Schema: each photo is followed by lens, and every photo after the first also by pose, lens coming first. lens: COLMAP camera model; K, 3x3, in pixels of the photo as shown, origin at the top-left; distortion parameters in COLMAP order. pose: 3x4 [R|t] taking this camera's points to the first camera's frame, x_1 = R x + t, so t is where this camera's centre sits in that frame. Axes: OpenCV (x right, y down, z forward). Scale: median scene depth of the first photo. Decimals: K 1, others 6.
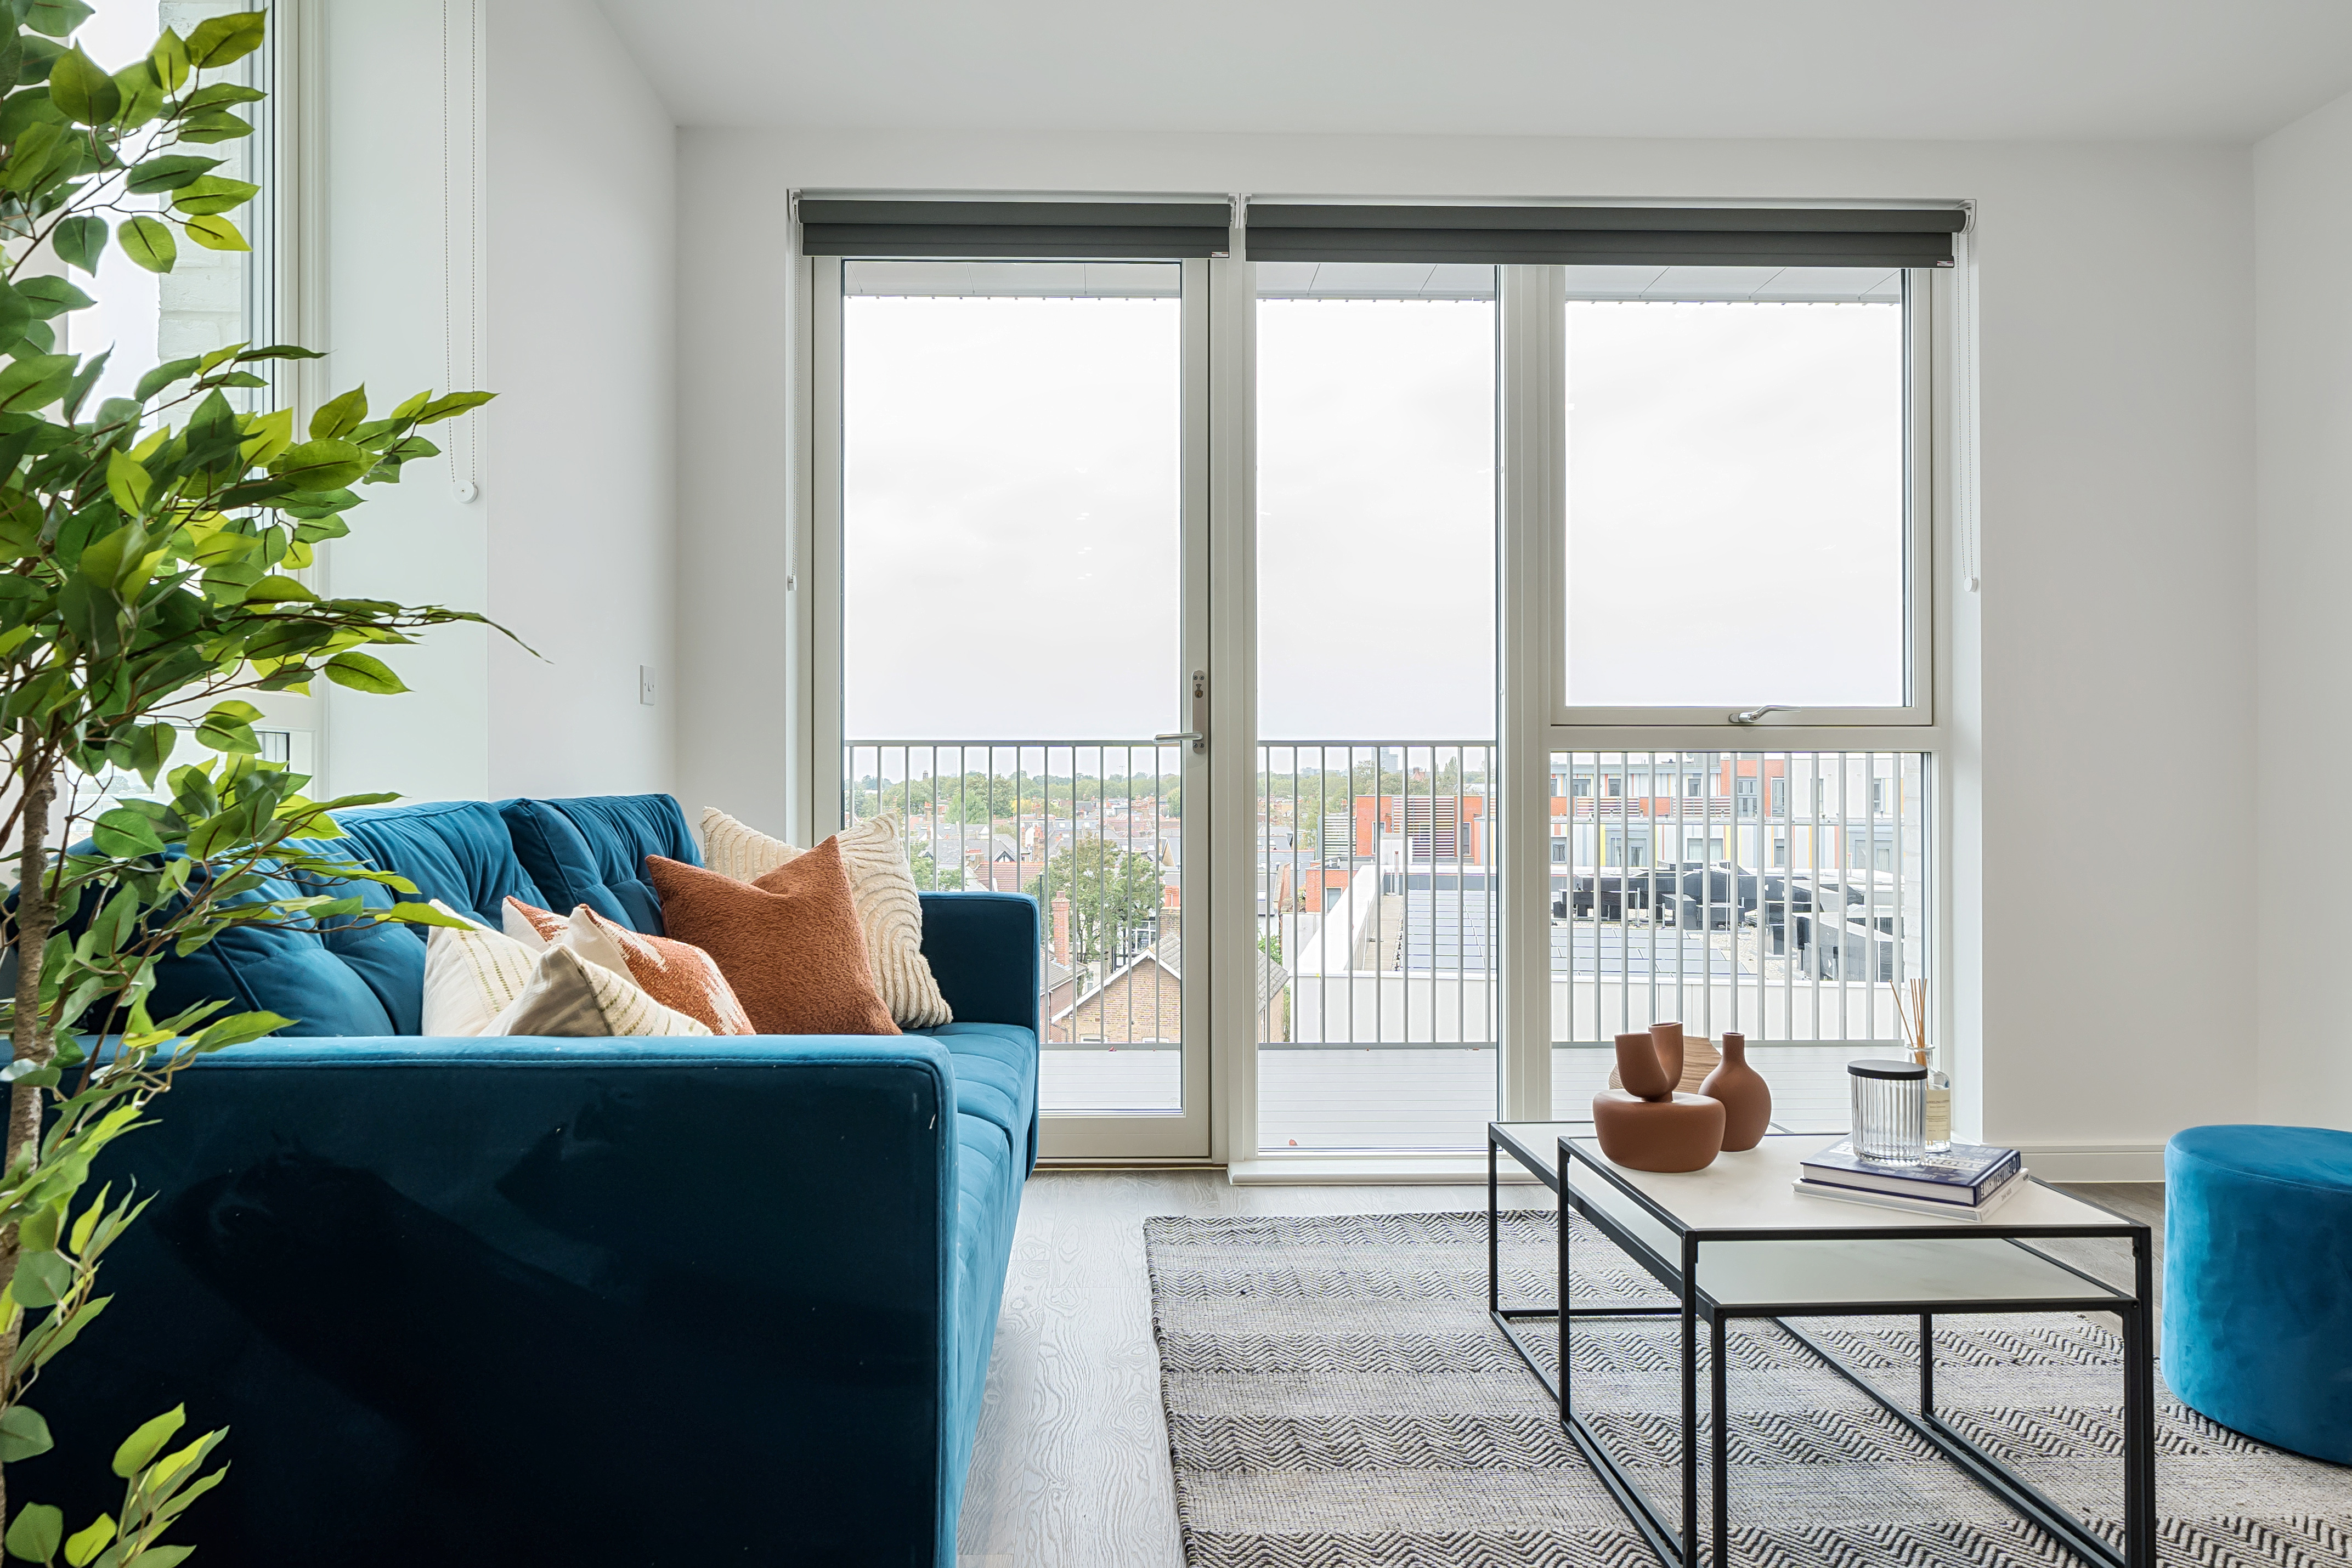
lens RADIAL K [[1628.7, 0, 1176.0], [0, 1628.7, 784.0], [0, 0, 1]] dist [0.007677, 0.004833]
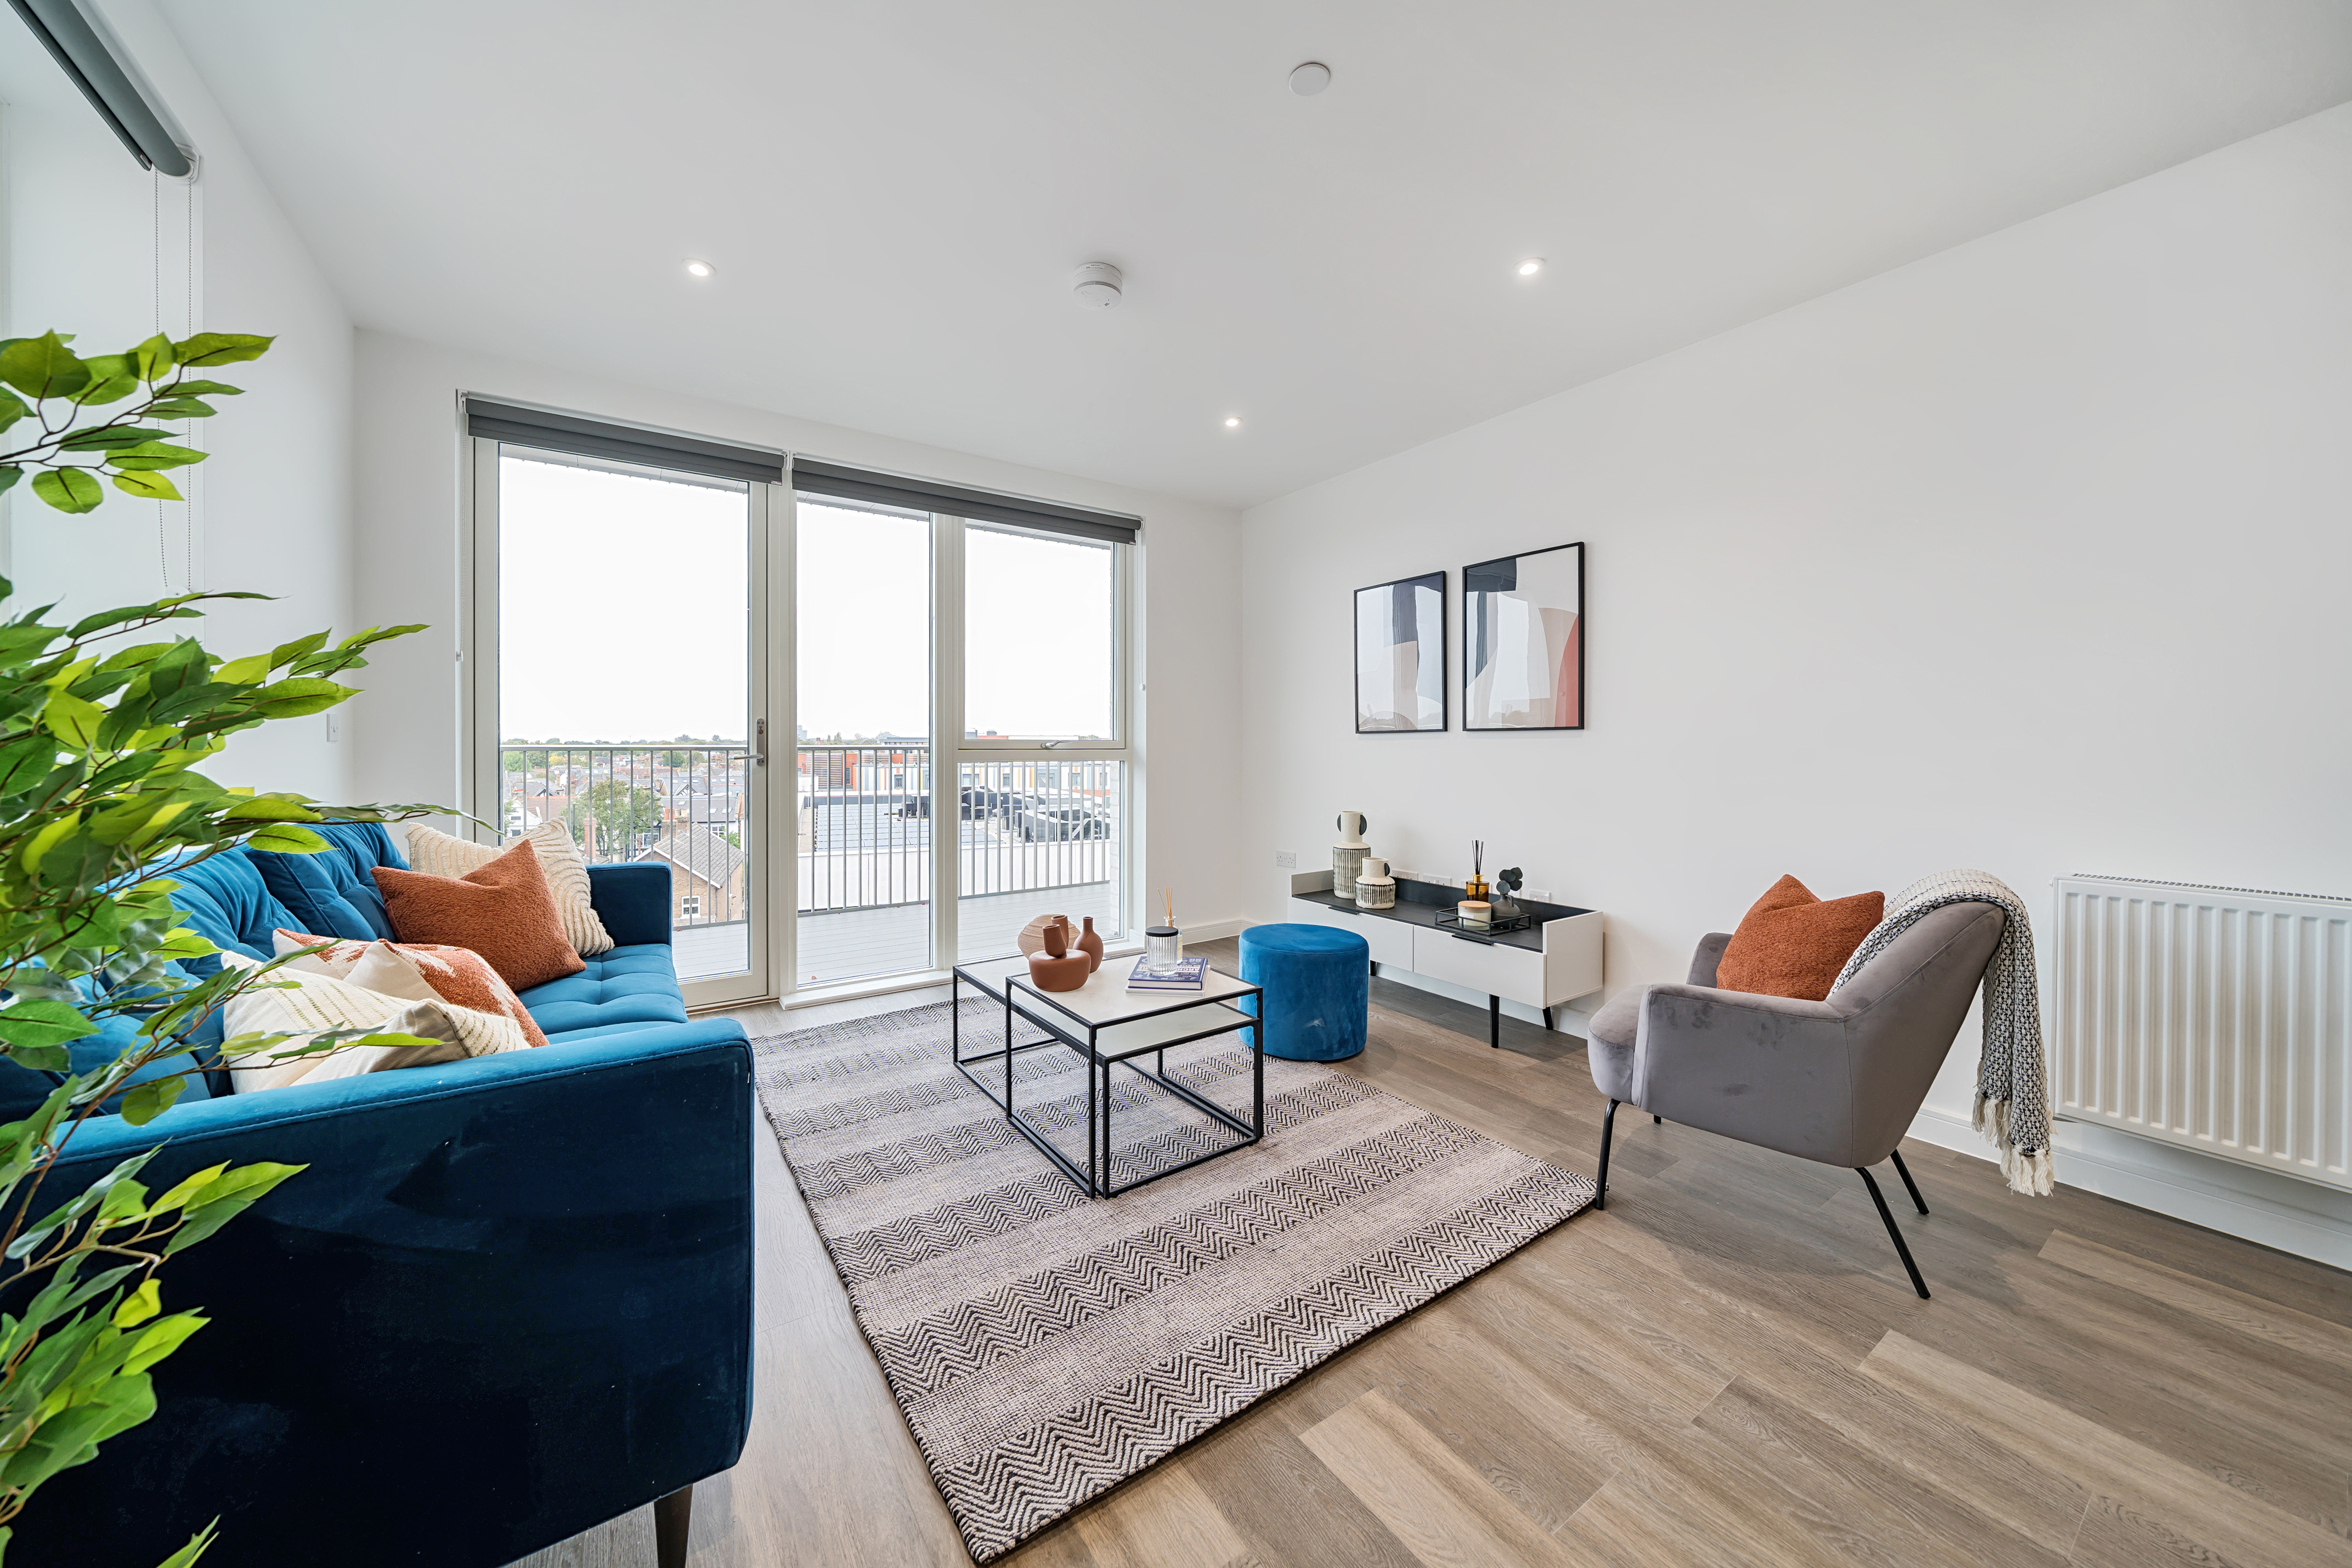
lens RADIAL K [[806.0, 0, 1179.3], [0, 806.0, 759.1], [0, 0, 1]] dist [-0.003575, -0.000085]
pose [[0.846166, -0.003009, 0.532911, -0.109469], [-0.003232, 0.999937, 0.010778, -0.060911], [-0.532910, -0.010842, 0.846103, 0.052696]]
